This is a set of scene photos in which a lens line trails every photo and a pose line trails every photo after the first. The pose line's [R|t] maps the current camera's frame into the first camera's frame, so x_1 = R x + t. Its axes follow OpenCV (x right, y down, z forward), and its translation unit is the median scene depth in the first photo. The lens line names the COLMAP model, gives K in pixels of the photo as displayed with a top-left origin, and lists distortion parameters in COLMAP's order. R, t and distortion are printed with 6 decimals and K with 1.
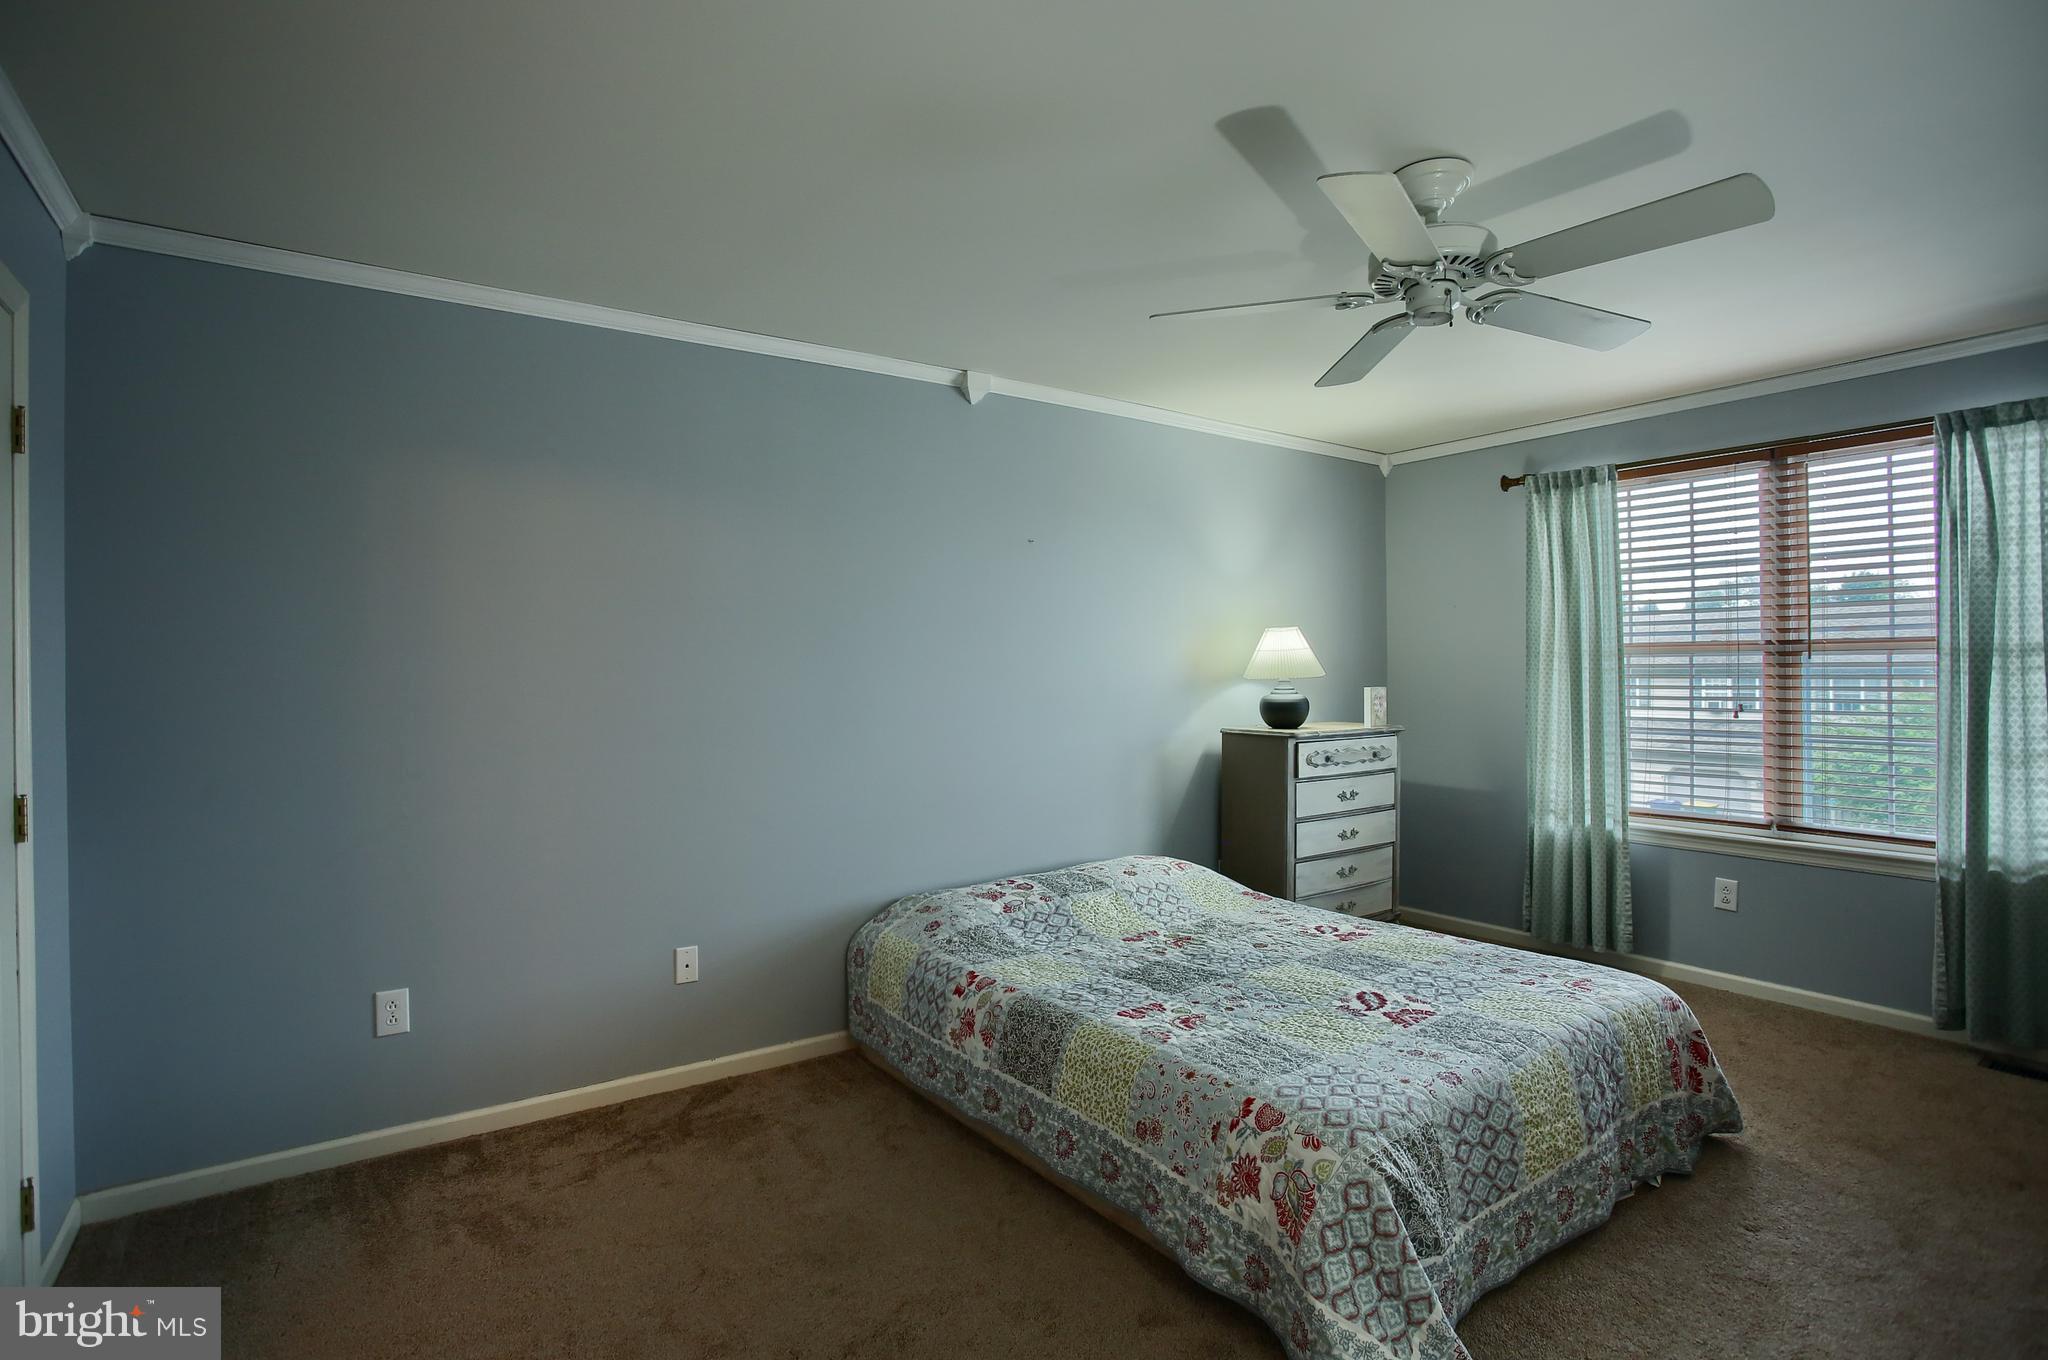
lens RADIAL K [[997.0, 0, 1003.1], [0, 997.0, 668.0], [0, 0, 1]] dist [-0.071890, 0.031154]
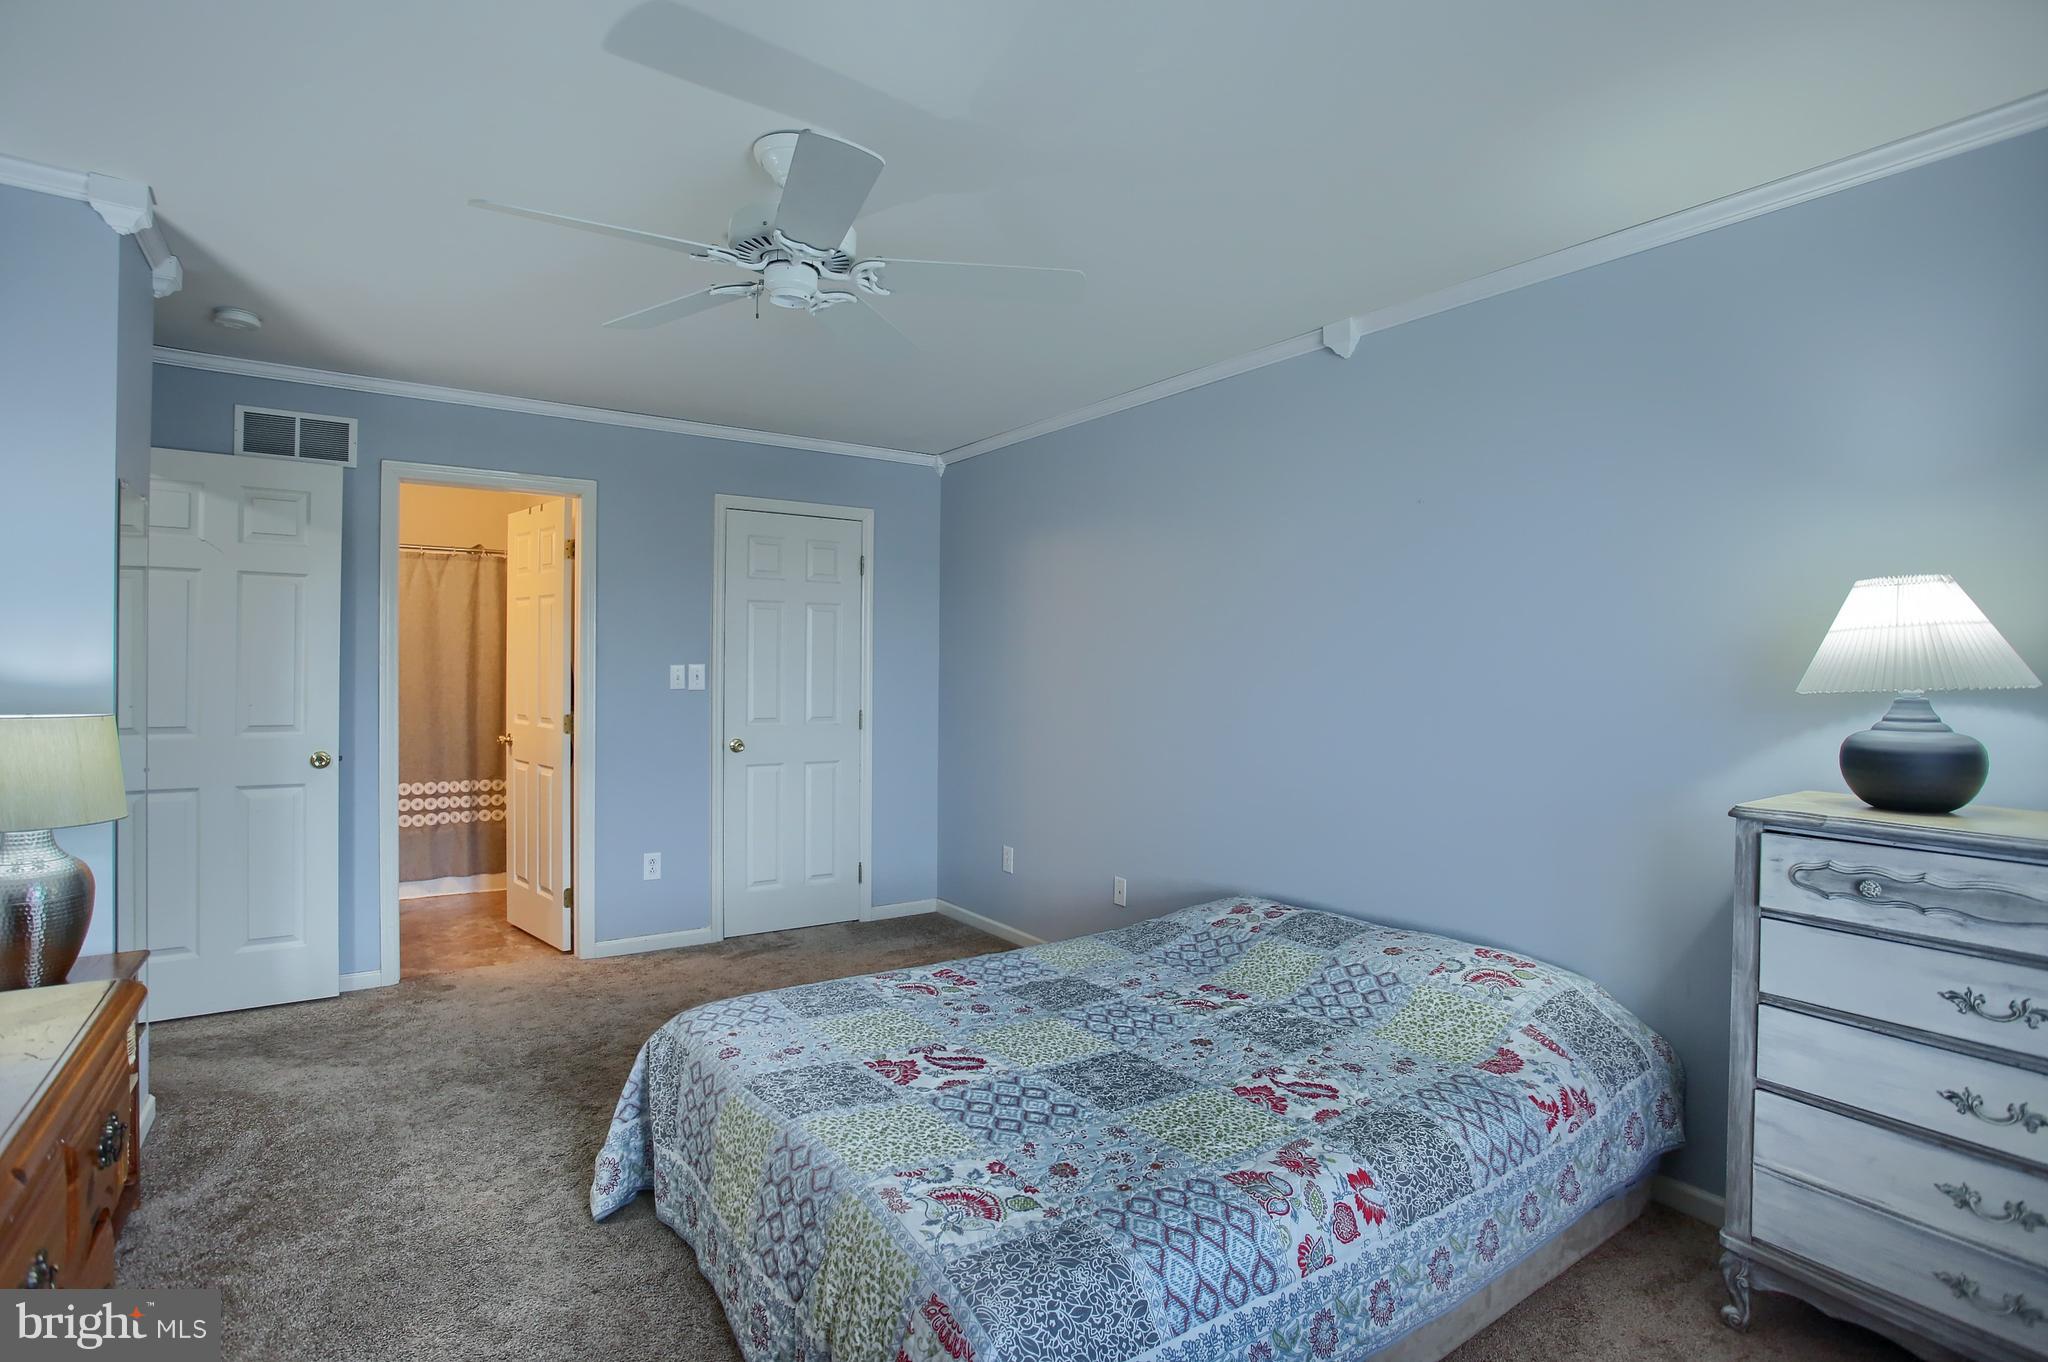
lens RADIAL K [[997.0, 0, 1003.1], [0, 997.0, 669.0], [0, 0, 1]] dist [-0.071890, 0.031154]
pose [[-0.014060, 0.007005, -0.999877, 1.206314], [-0.003700, 0.999968, 0.007057, -0.002721], [0.999894, 0.003799, -0.014034, 1.043090]]
